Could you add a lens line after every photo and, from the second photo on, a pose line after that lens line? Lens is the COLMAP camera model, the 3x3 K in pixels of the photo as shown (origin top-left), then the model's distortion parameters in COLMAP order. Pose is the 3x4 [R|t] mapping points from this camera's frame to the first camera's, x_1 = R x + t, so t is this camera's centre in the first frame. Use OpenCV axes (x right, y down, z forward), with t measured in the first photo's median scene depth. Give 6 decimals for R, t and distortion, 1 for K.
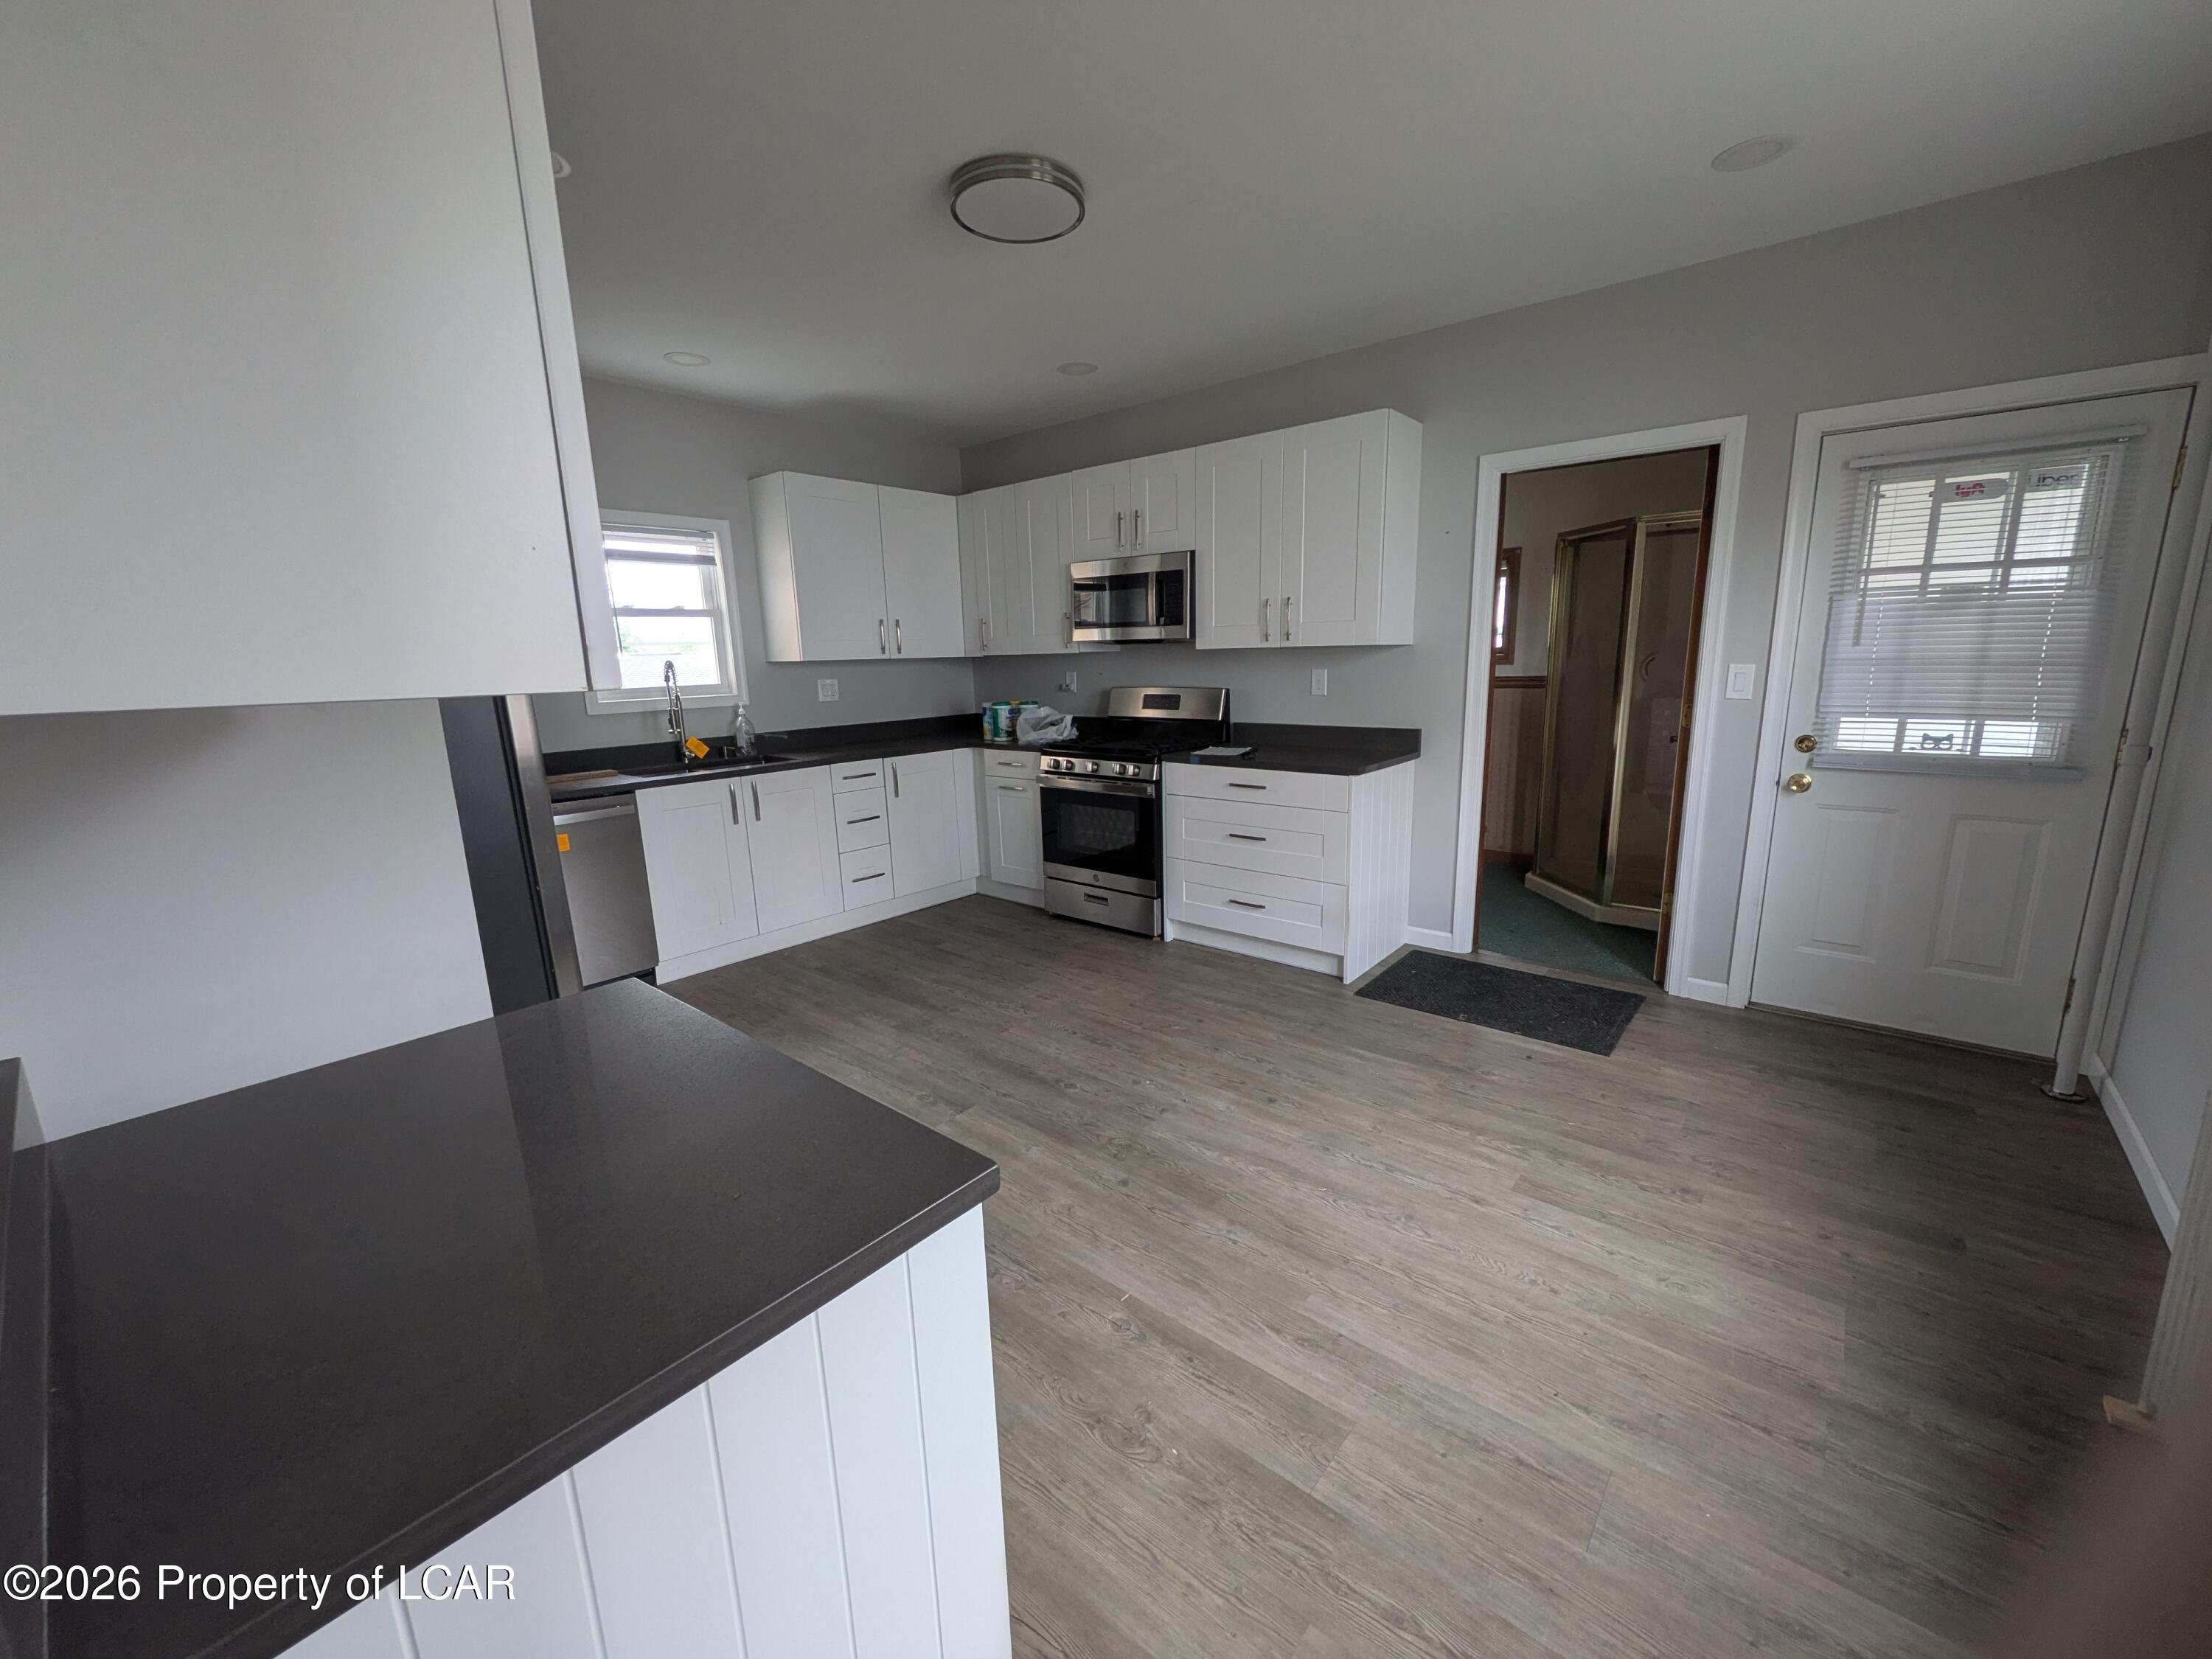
lens RADIAL K [[881.1, 0, 1114.6], [0, 881.1, 832.6], [0, 0, 1]] dist [0.001706, -0.000491]
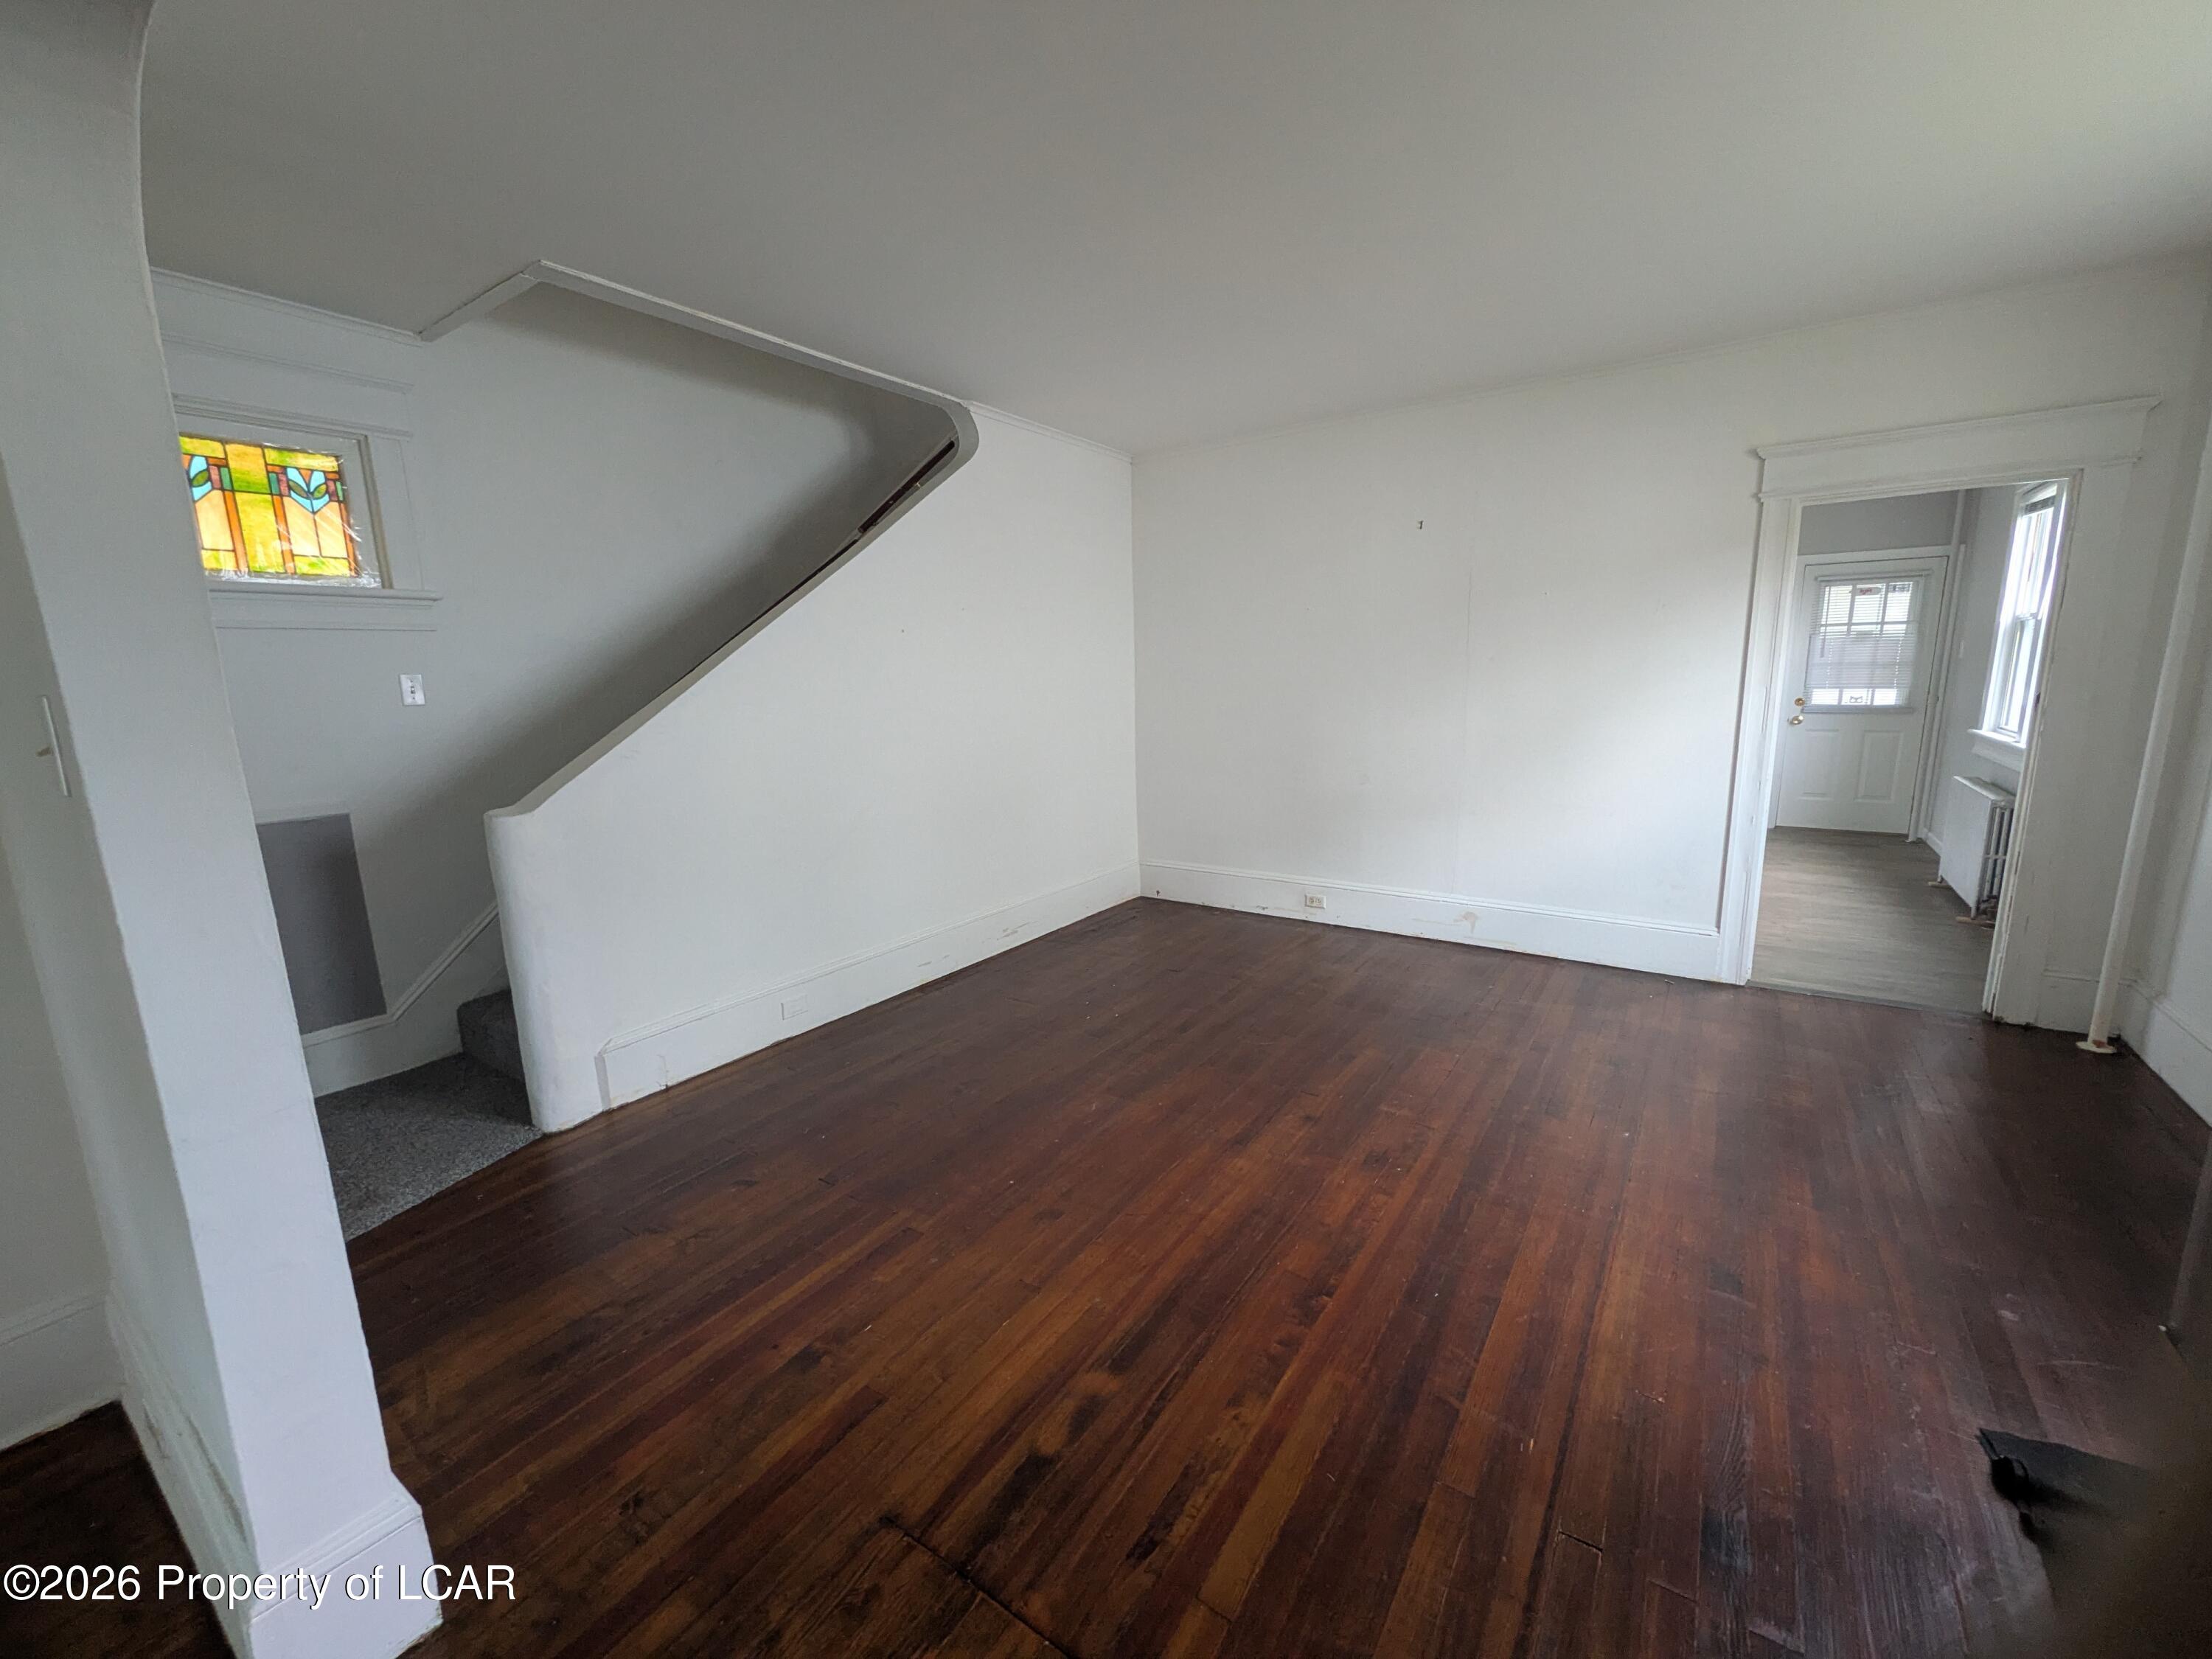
lens RADIAL K [[881.1, 0, 1119.0], [0, 881.1, 837.2], [0, 0, 1]] dist [0.001706, -0.000491]
pose [[0.993929, -0.017663, 0.108595, -0.690530], [0.019855, 0.999620, -0.019138, 0.147187], [-0.108216, 0.021178, 0.993902, -0.598429]]
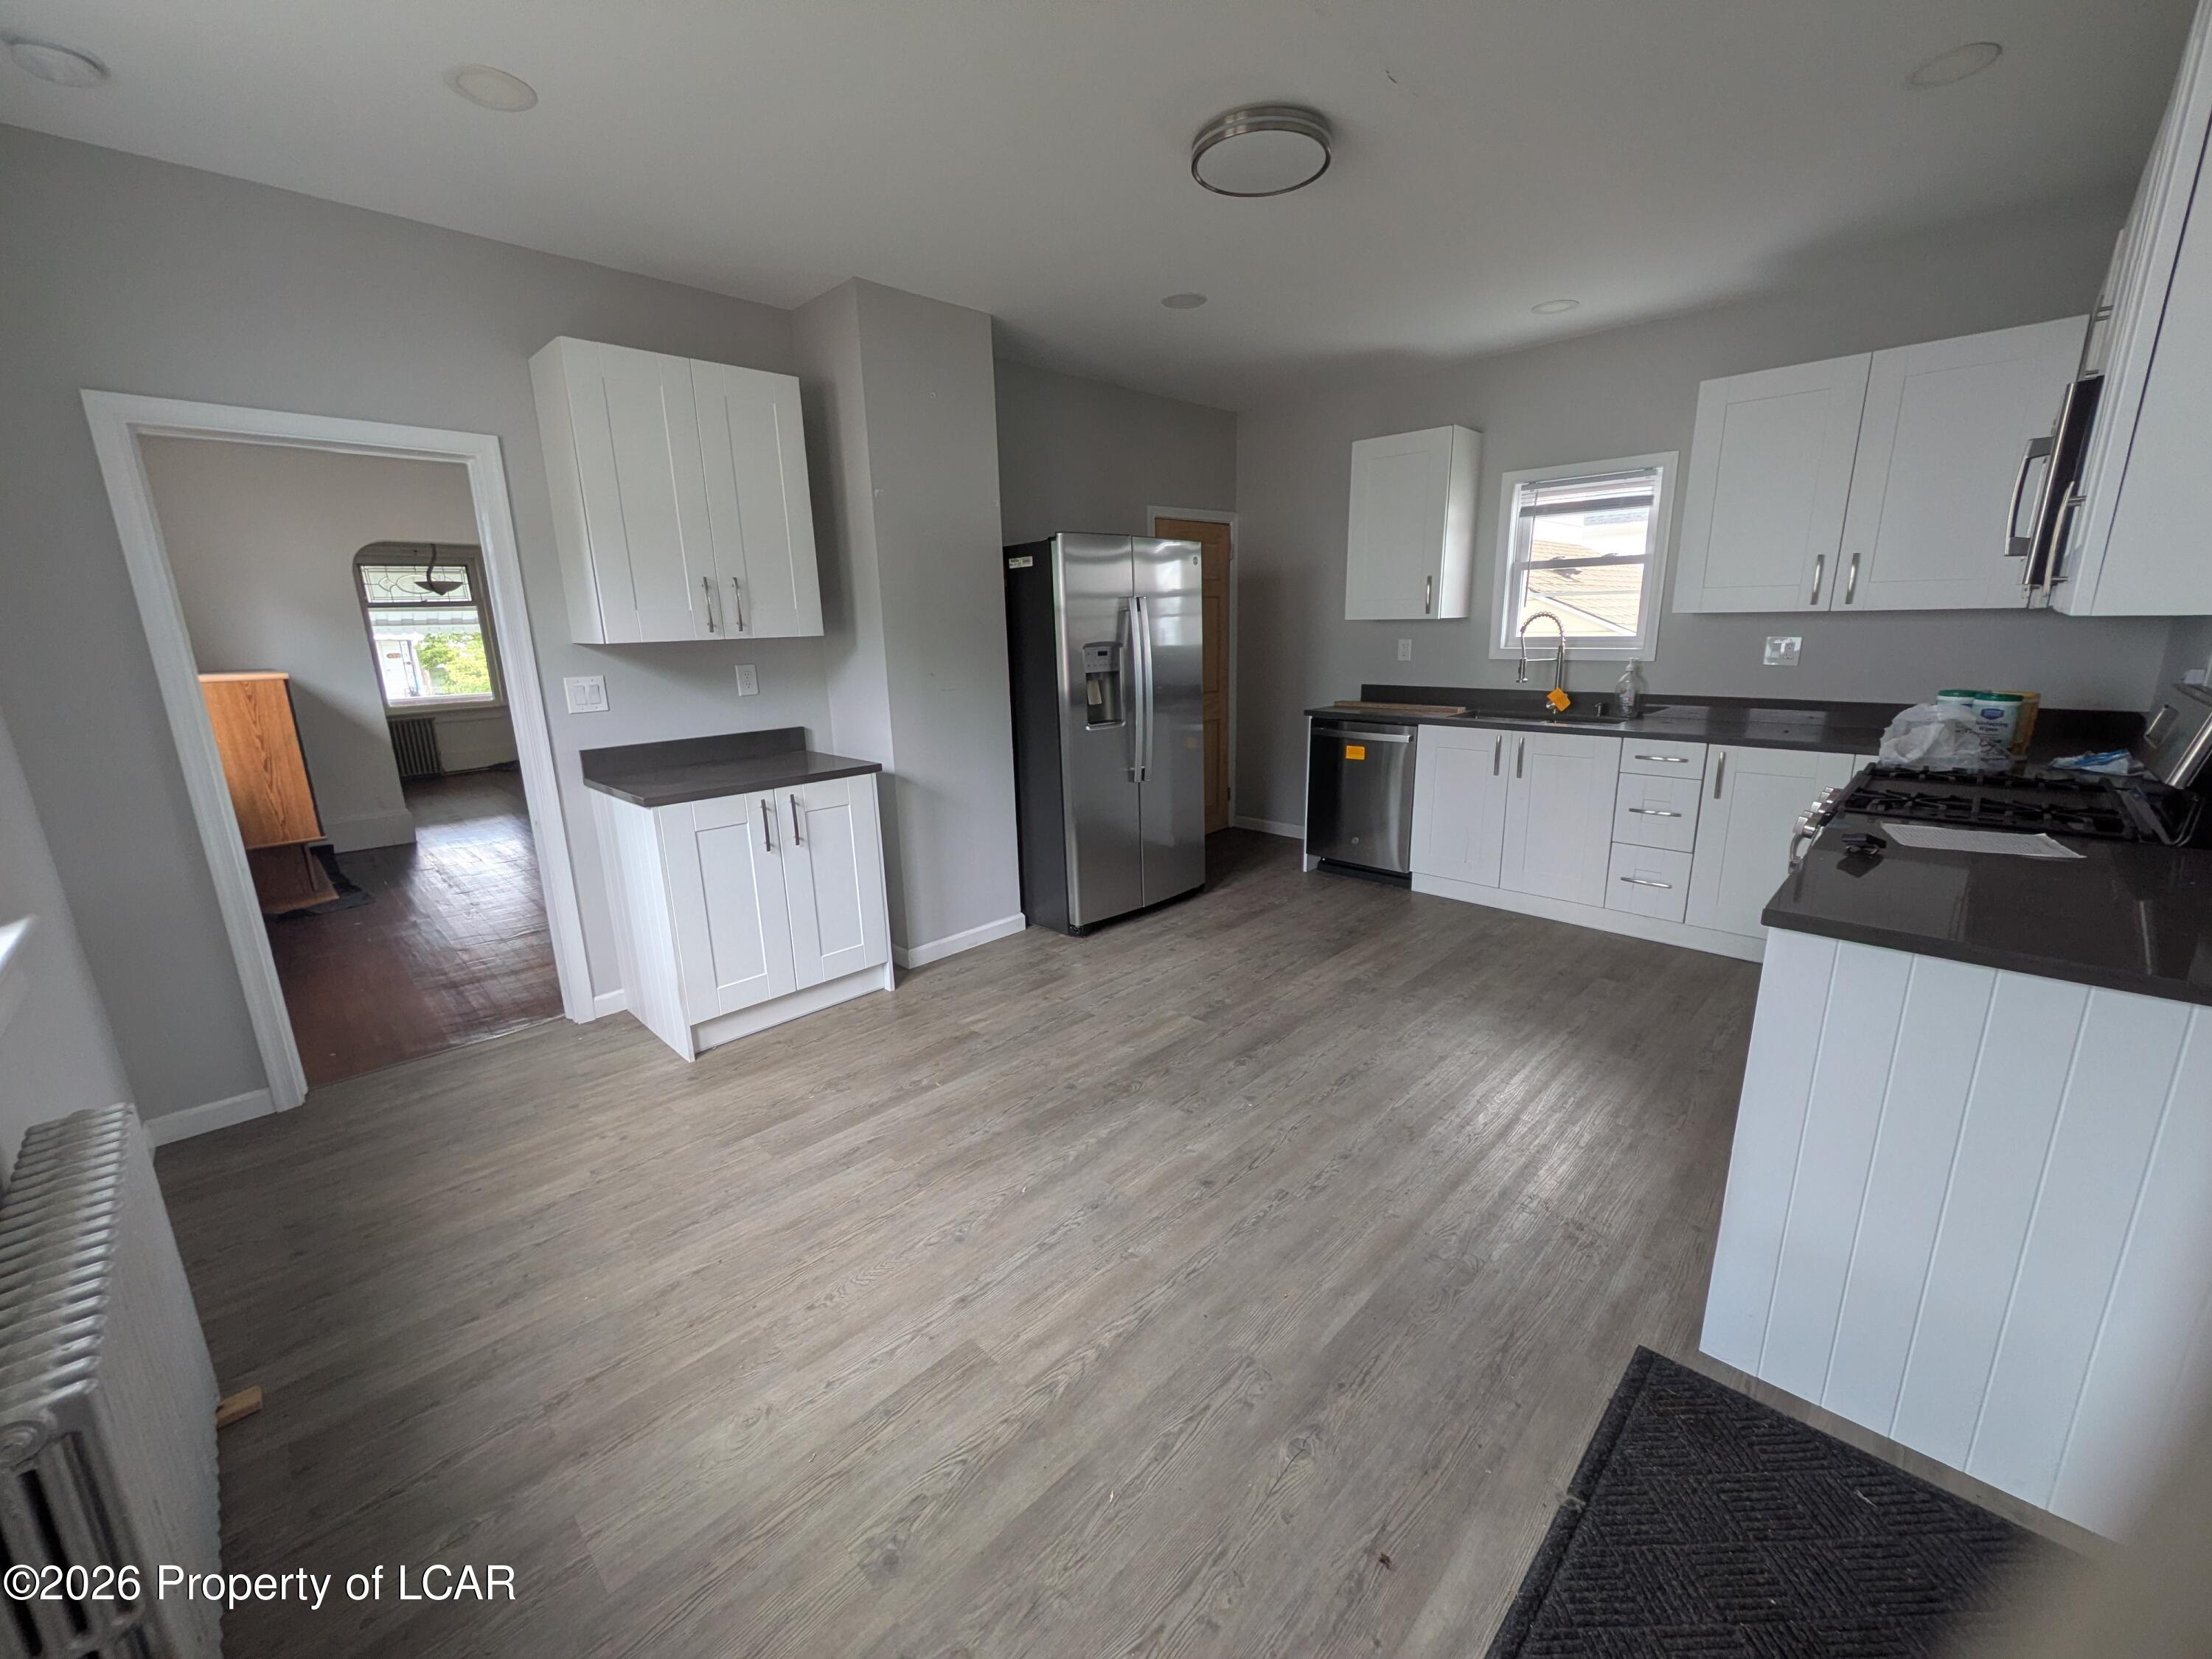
lens RADIAL K [[881.1, 0, 1107.5], [0, 881.1, 827.0], [0, 0, 1]] dist [0.001706, -0.000491]
pose [[-0.083062, 0.255308, -0.963285, 1.480272], [-0.177156, 0.947446, 0.266386, -0.351216], [0.980671, 0.192778, -0.033468, 1.452859]]
